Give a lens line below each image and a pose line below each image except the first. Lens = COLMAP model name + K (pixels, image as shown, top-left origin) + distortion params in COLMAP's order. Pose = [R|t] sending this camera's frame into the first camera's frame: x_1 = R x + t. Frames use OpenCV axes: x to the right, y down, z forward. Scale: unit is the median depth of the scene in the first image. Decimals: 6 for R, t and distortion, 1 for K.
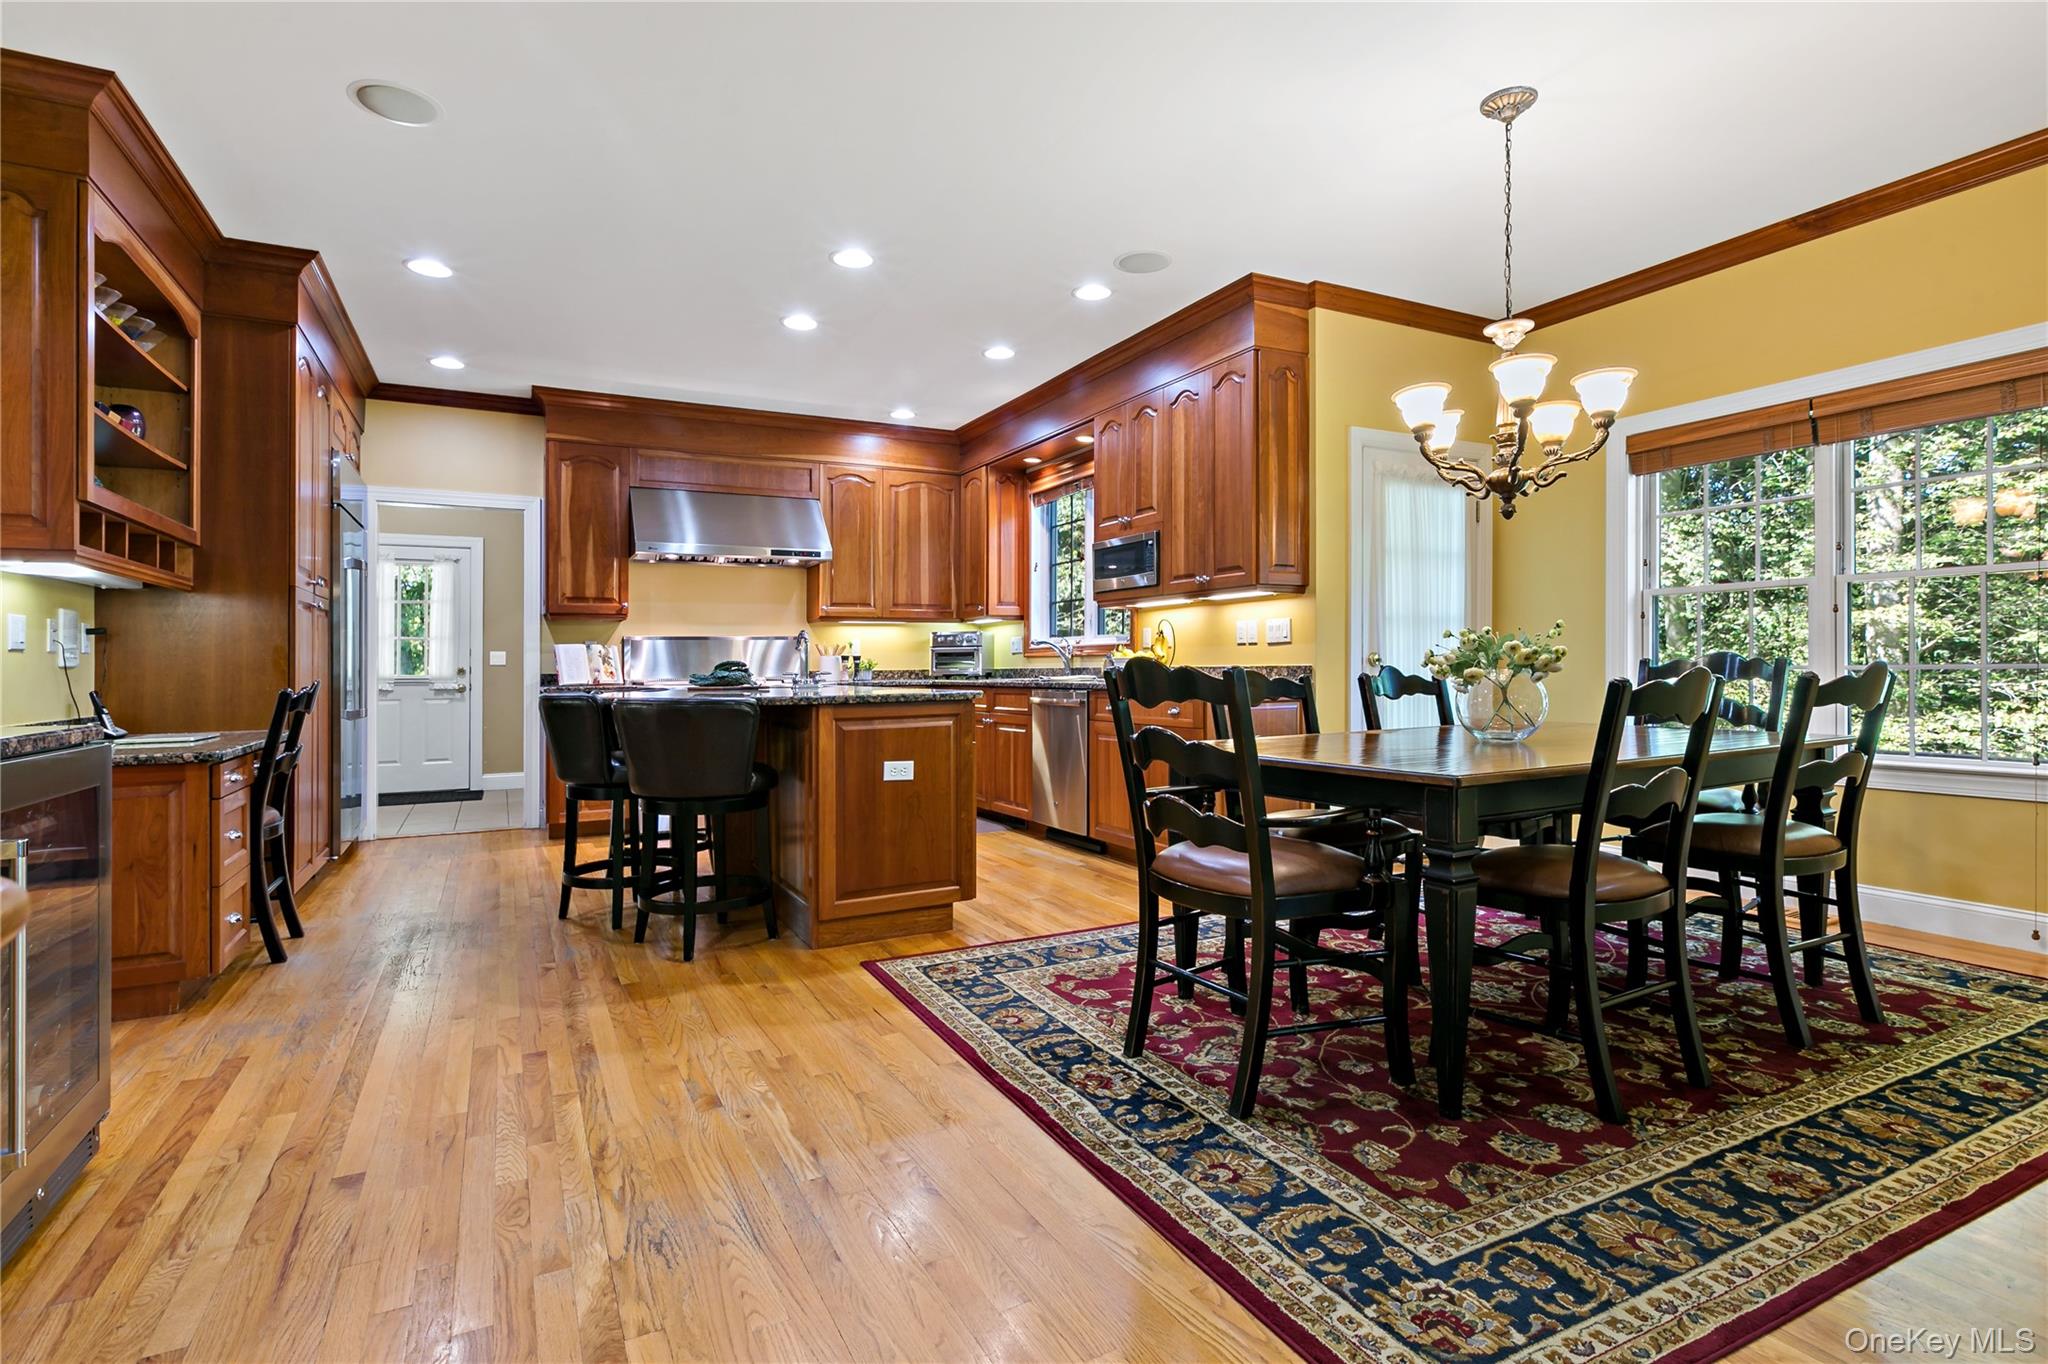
lens RADIAL K [[977.4, 0, 1017.5], [0, 977.4, 674.5], [0, 0, 1]] dist [-0.001448, -0.000198]
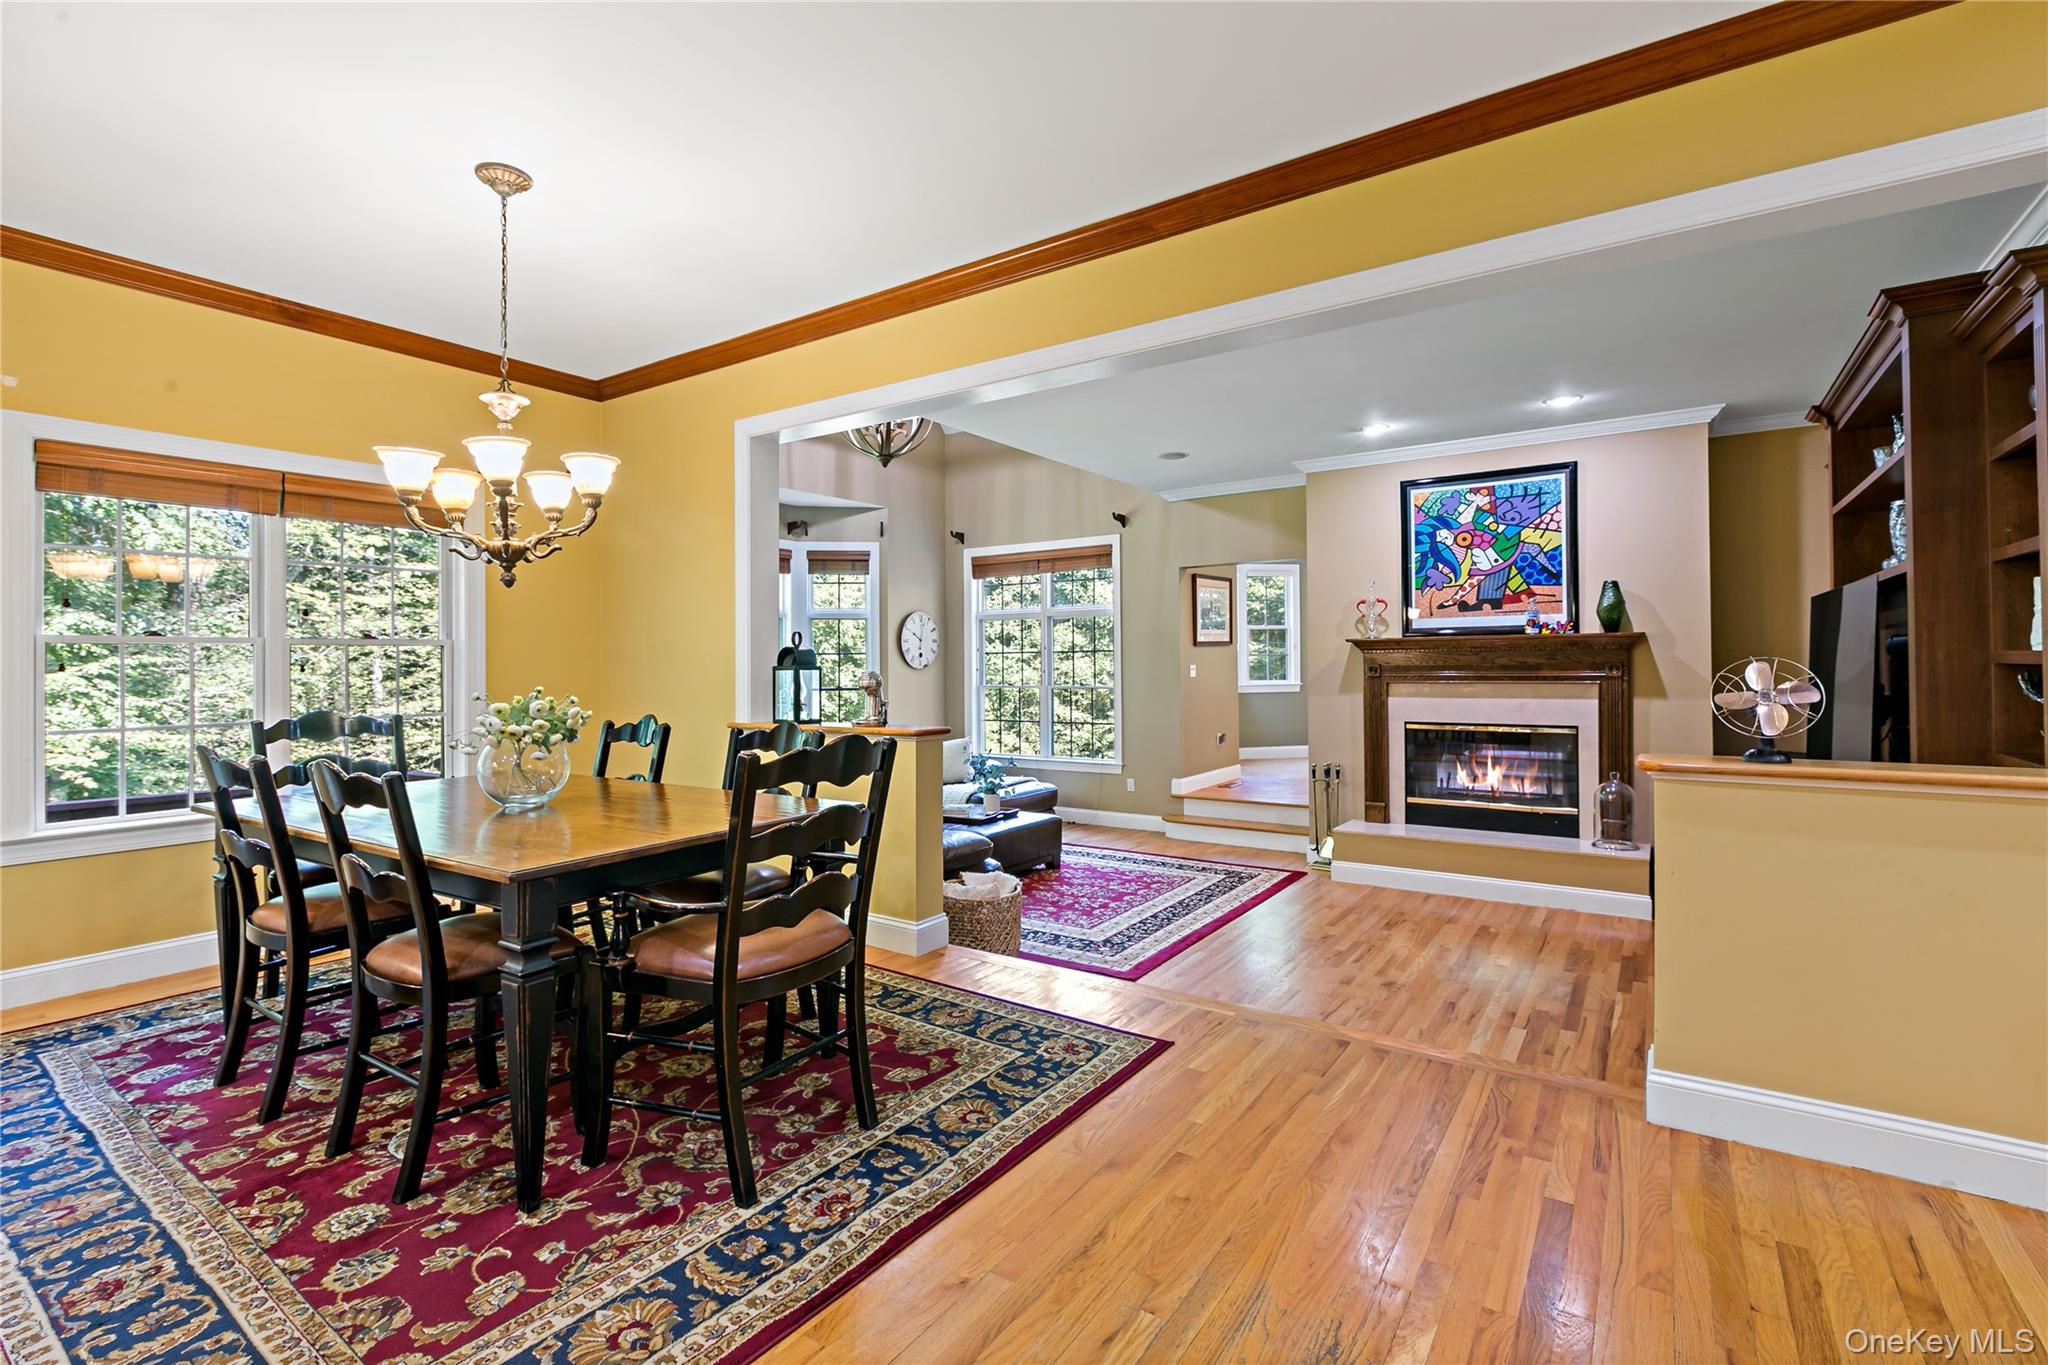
lens RADIAL K [[932.5, 0, 1025.3], [0, 932.5, 654.1], [0, 0, 1]] dist [0.001264, 0.000657]
pose [[-0.466927, 0.024091, 0.883968, -0.422672], [0.022947, 0.999622, -0.015122, -0.042627], [-0.883998, 0.013223, -0.467303, 0.671327]]
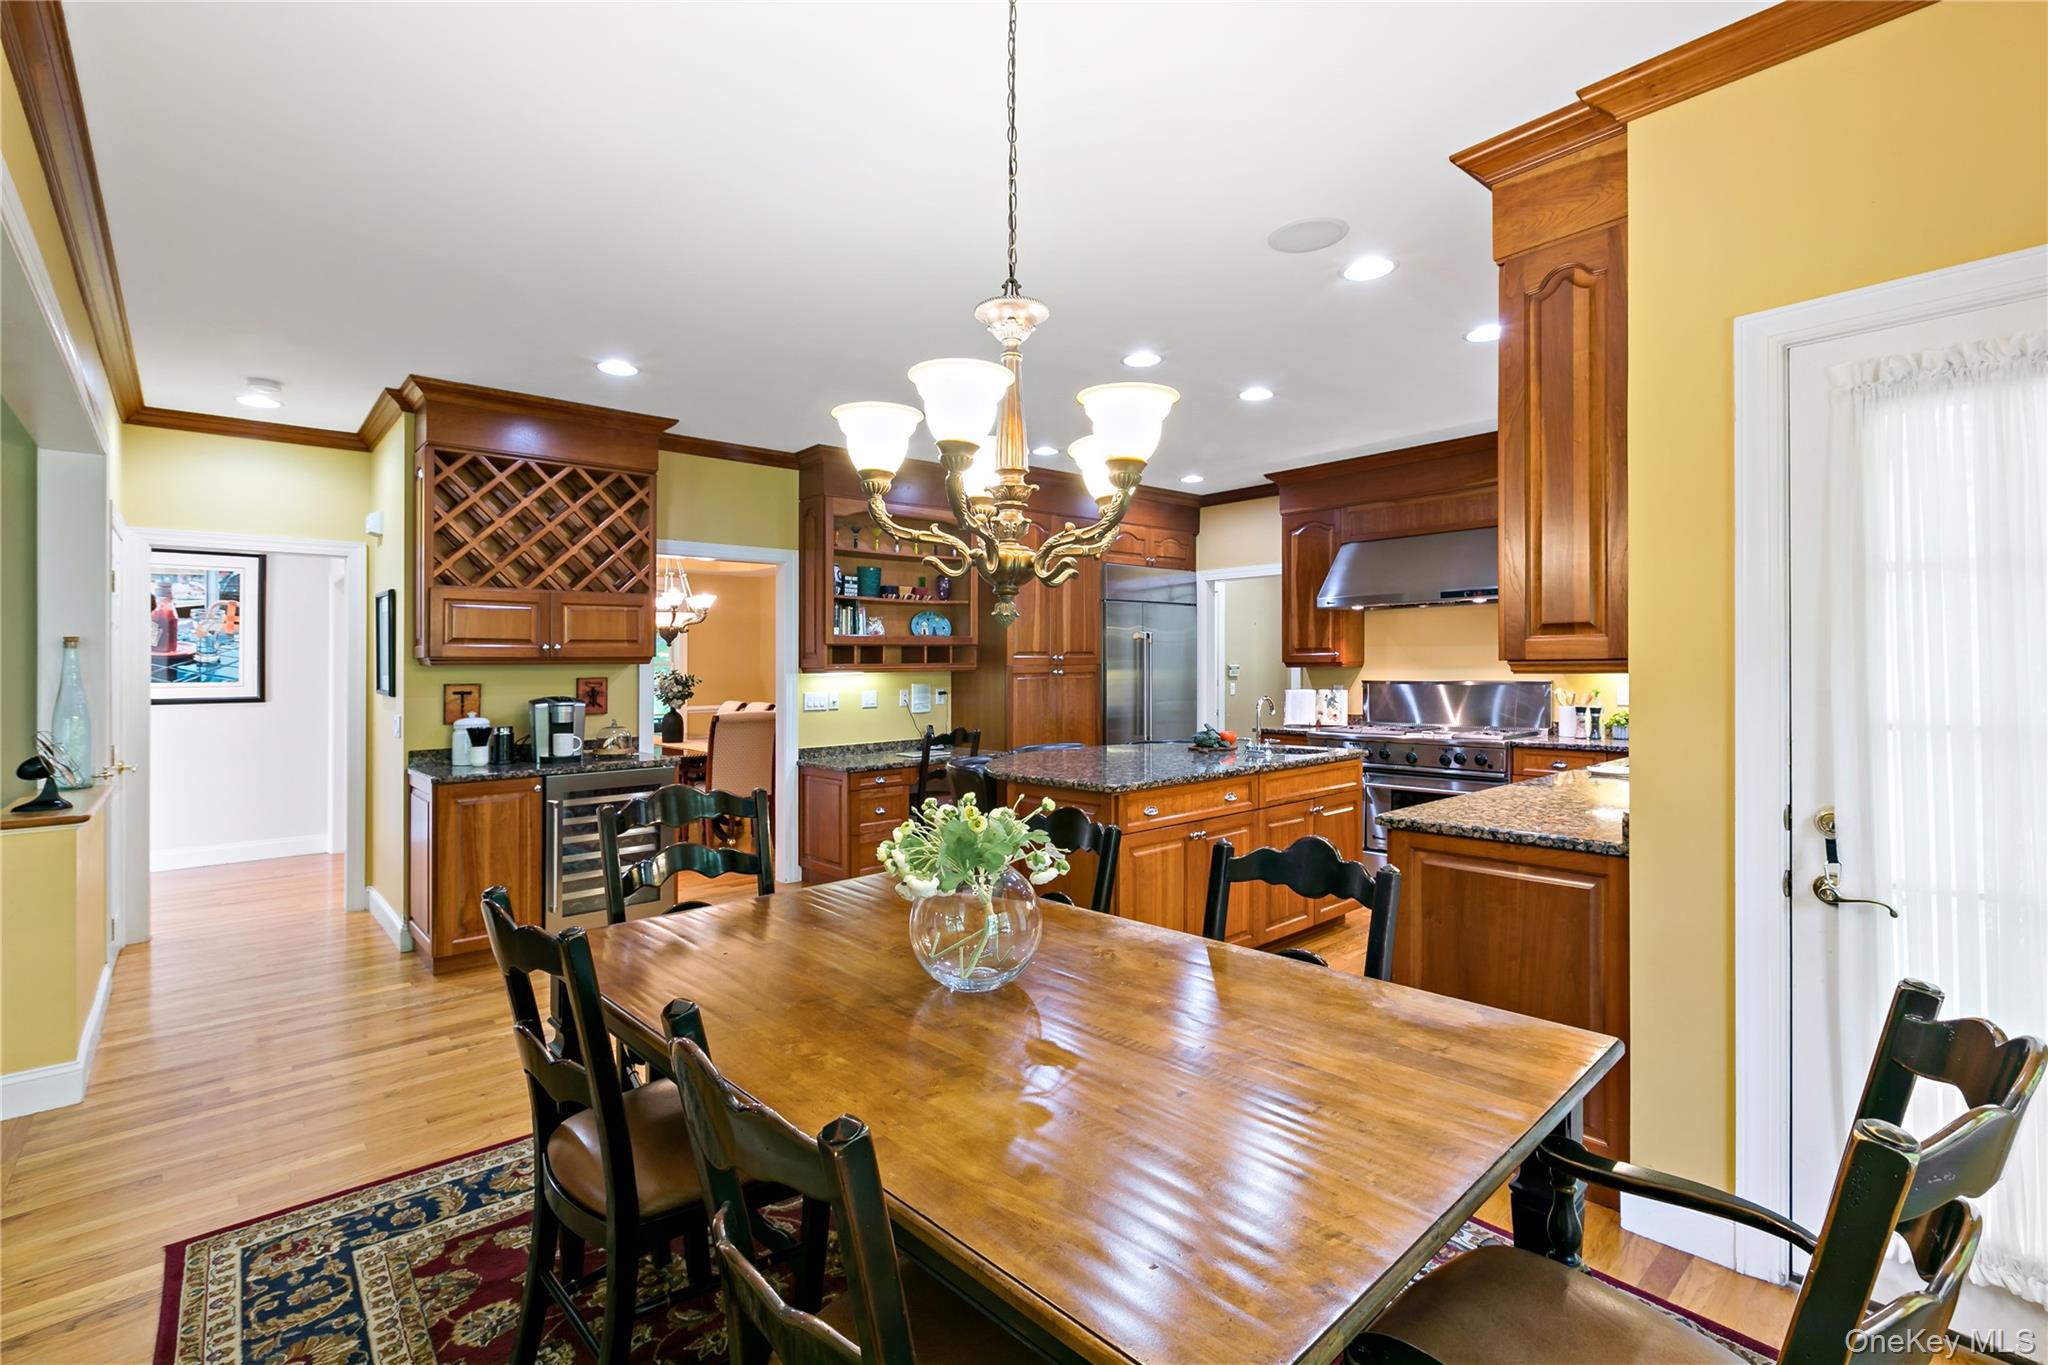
lens RADIAL K [[932.5, 0, 1026.8], [0, 932.5, 650.8], [0, 0, 1]] dist [0.001264, 0.000657]
pose [[0.244605, -0.006924, -0.969598, 0.740396], [-0.000747, 0.999973, -0.007329, -0.096559], [0.969623, 0.002517, 0.244593, 0.601506]]
